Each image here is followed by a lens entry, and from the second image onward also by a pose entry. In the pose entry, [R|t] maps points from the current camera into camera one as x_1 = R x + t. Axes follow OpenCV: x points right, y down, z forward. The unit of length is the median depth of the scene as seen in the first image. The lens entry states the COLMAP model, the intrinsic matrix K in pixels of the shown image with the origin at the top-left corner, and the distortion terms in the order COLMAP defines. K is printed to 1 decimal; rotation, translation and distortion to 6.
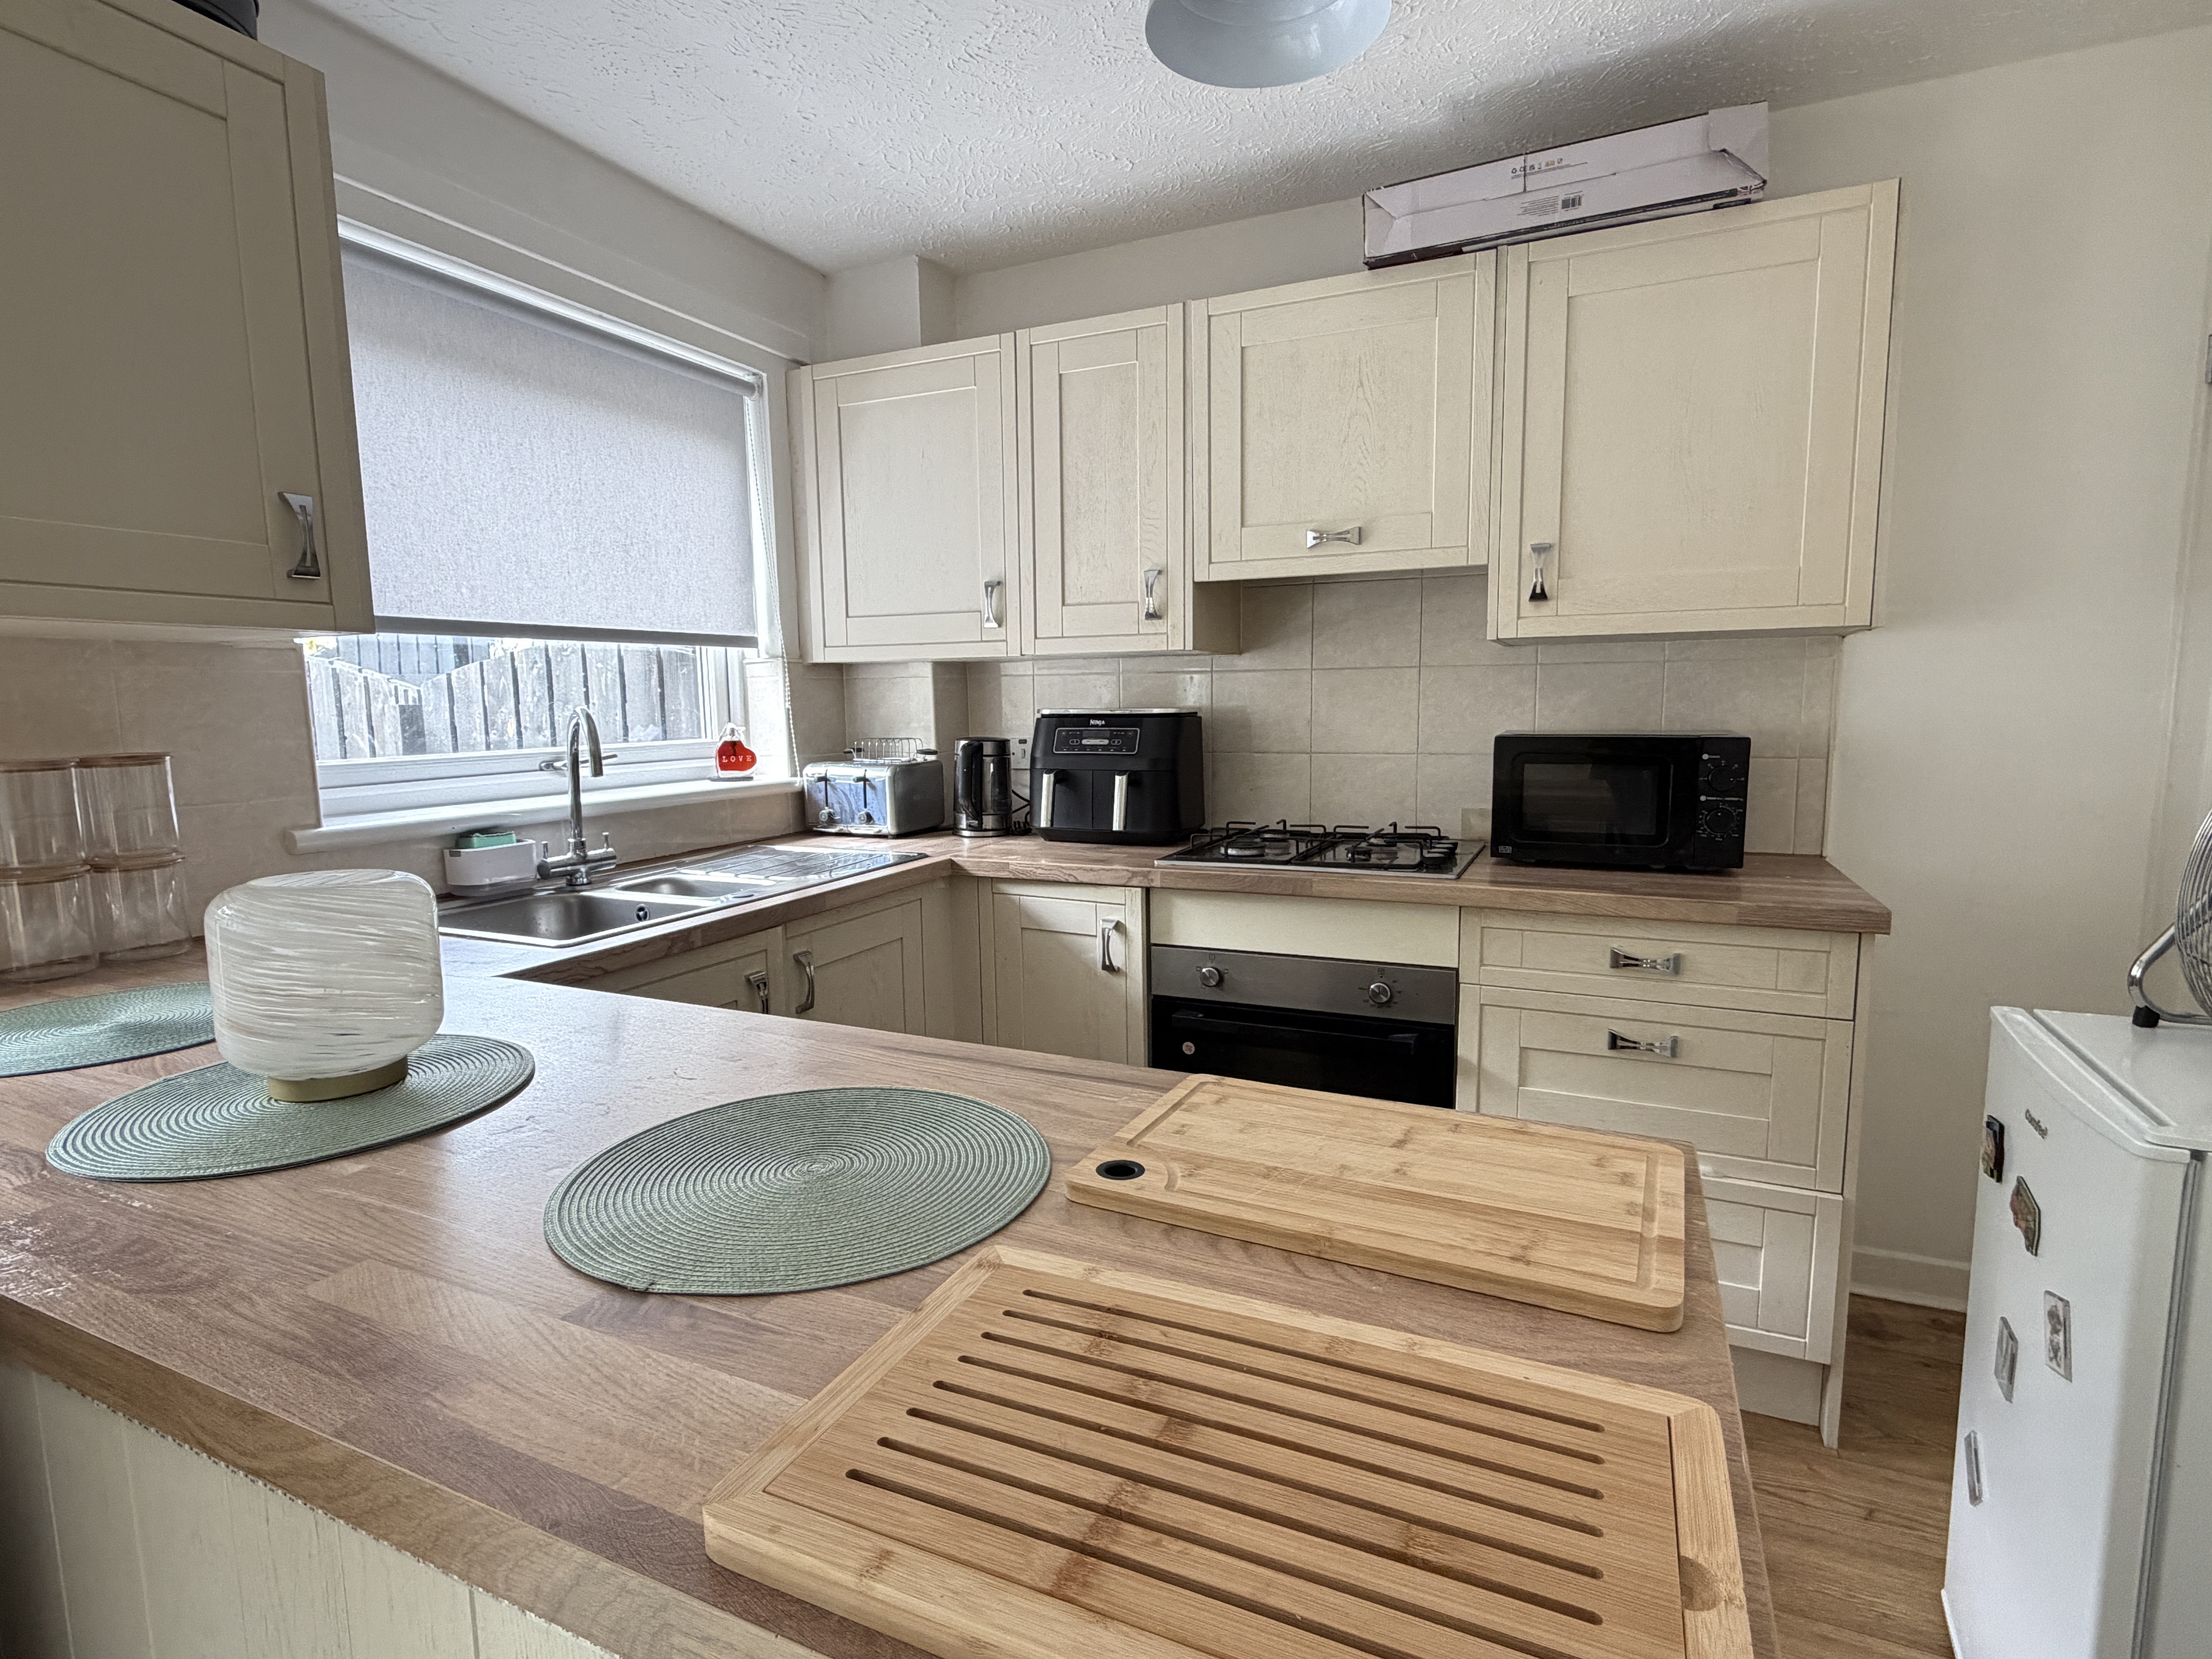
lens RADIAL K [[1113.6, 0, 1103.5], [0, 1113.6, 829.9], [0, 0, 1]] dist [0.002598, -0.001878]
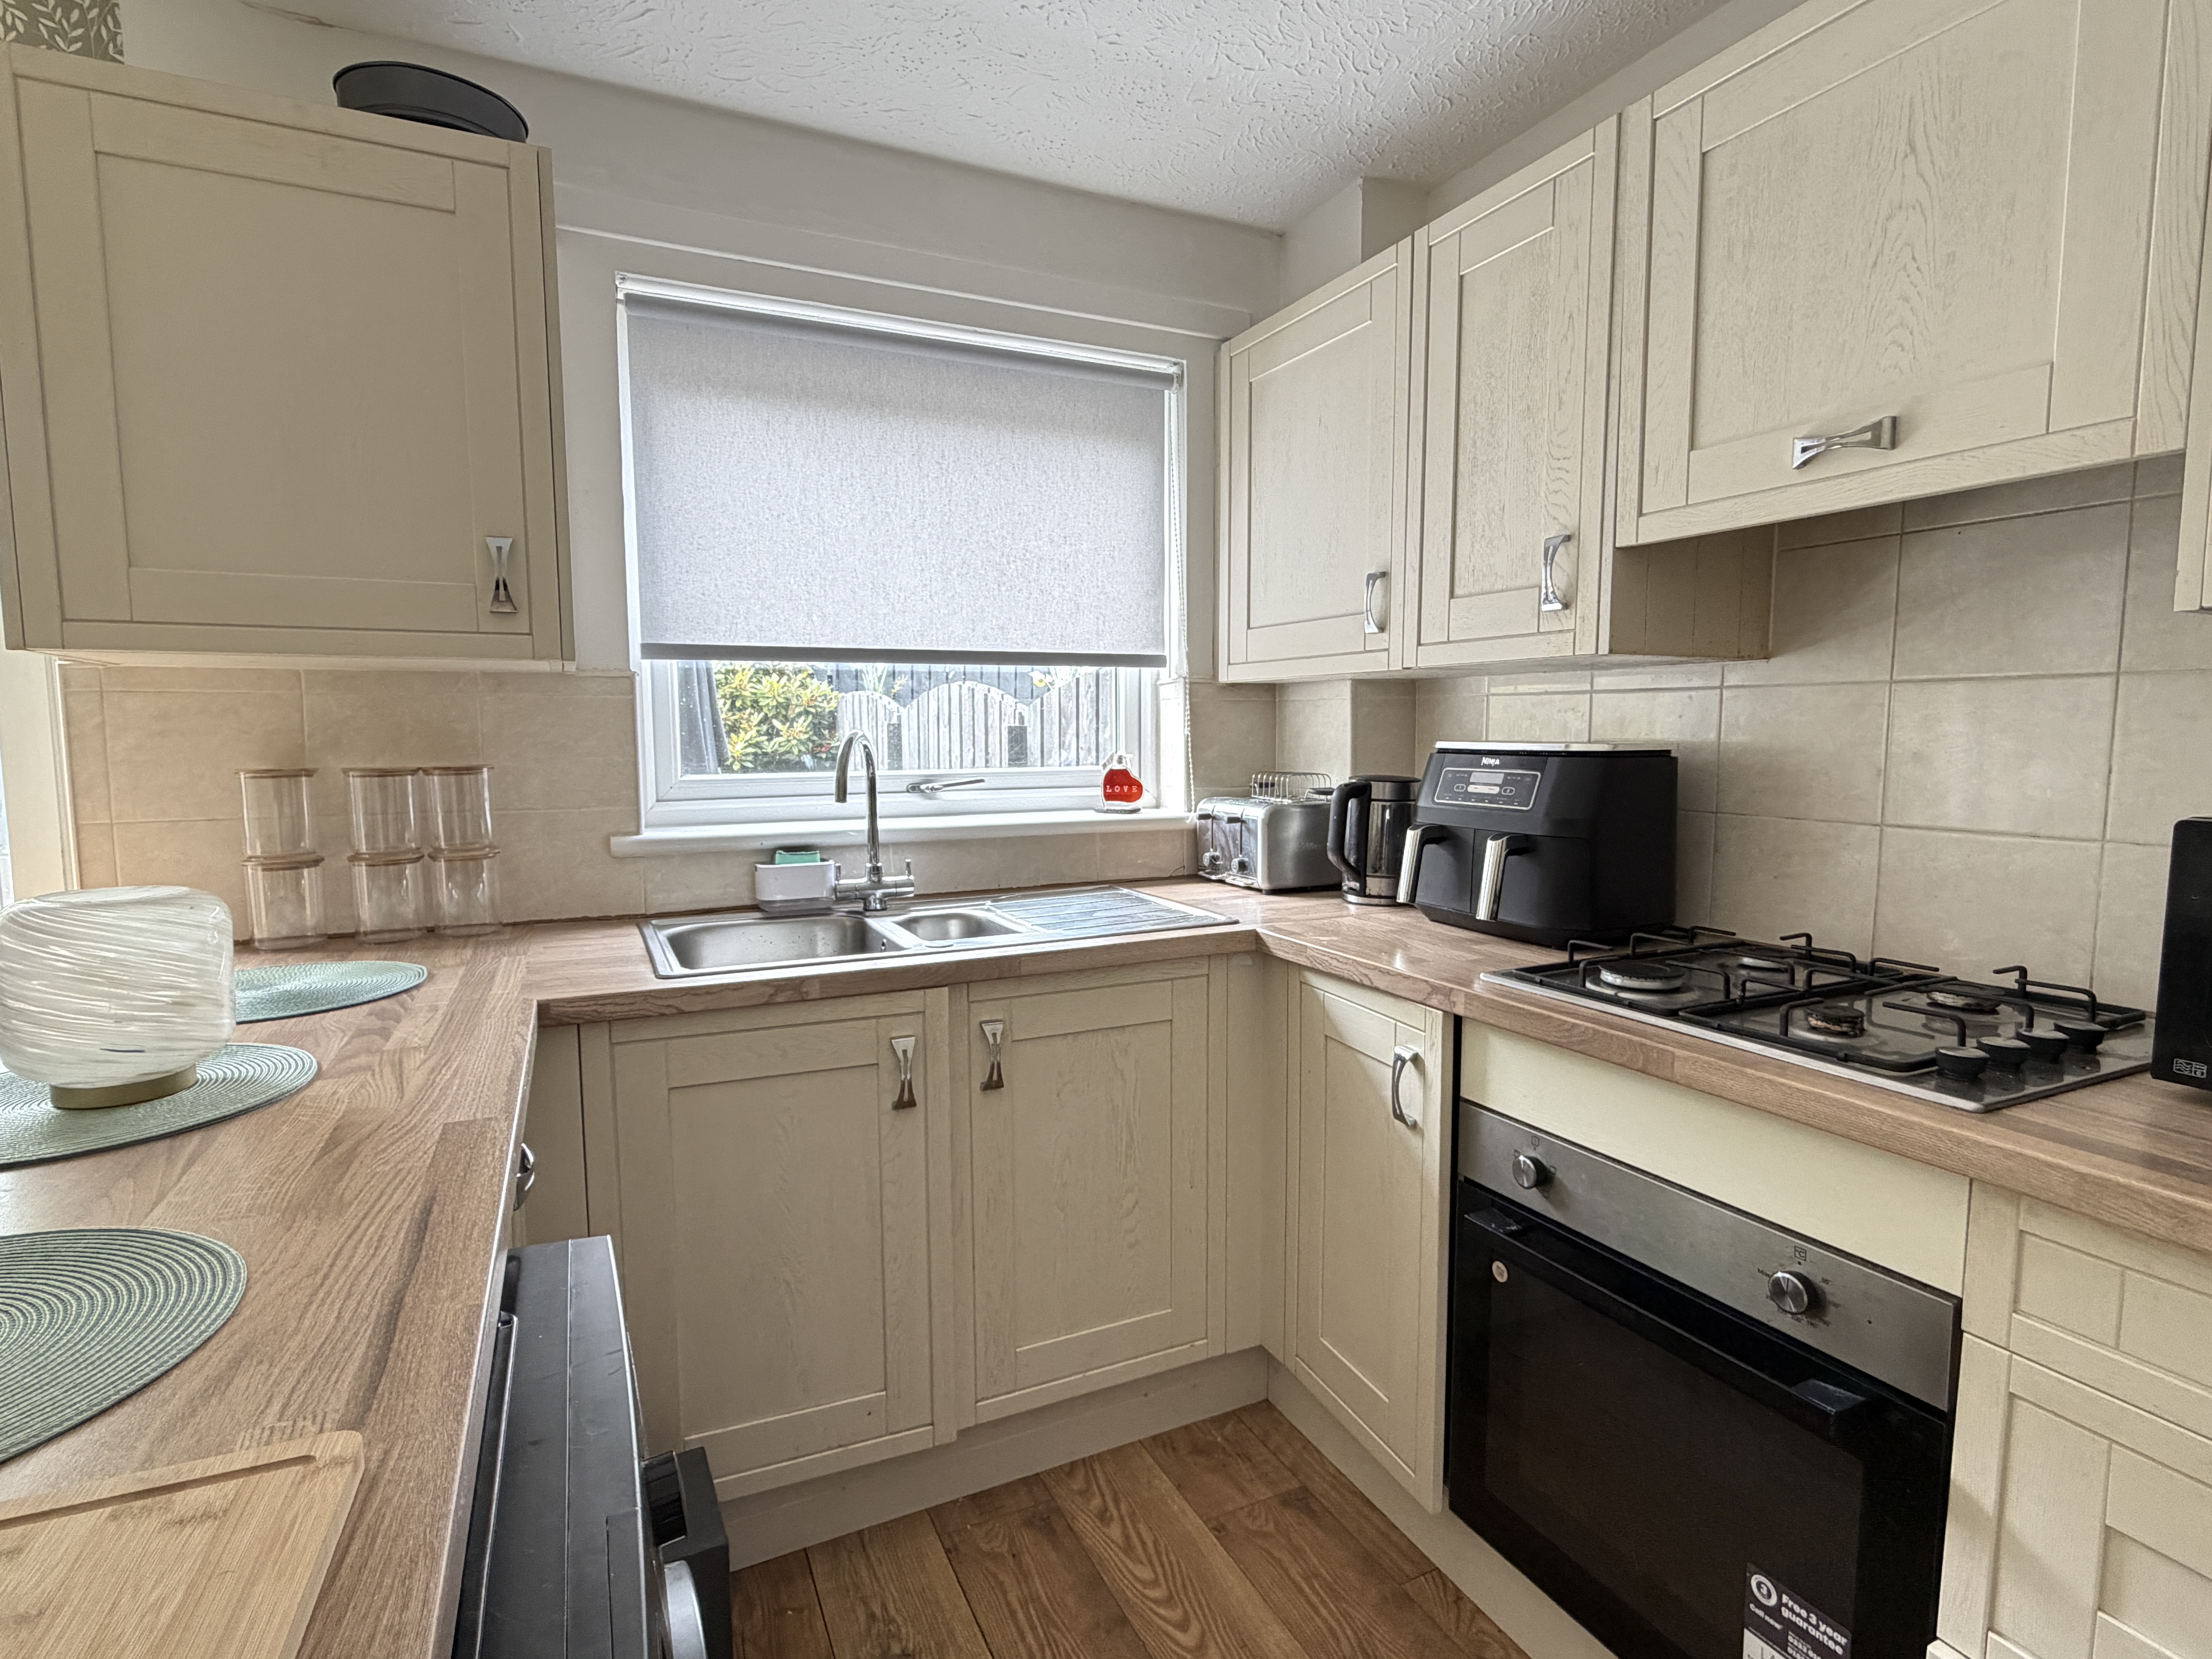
lens RADIAL K [[1113.6, 0, 1102.5], [0, 1113.6, 832.3], [0, 0, 1]] dist [0.002598, -0.001878]
pose [[0.764912, 0.071135, -0.640195, 0.271188], [-0.082995, 0.996483, 0.011559, -0.041723], [0.638766, 0.044291, 0.768125, 0.319710]]
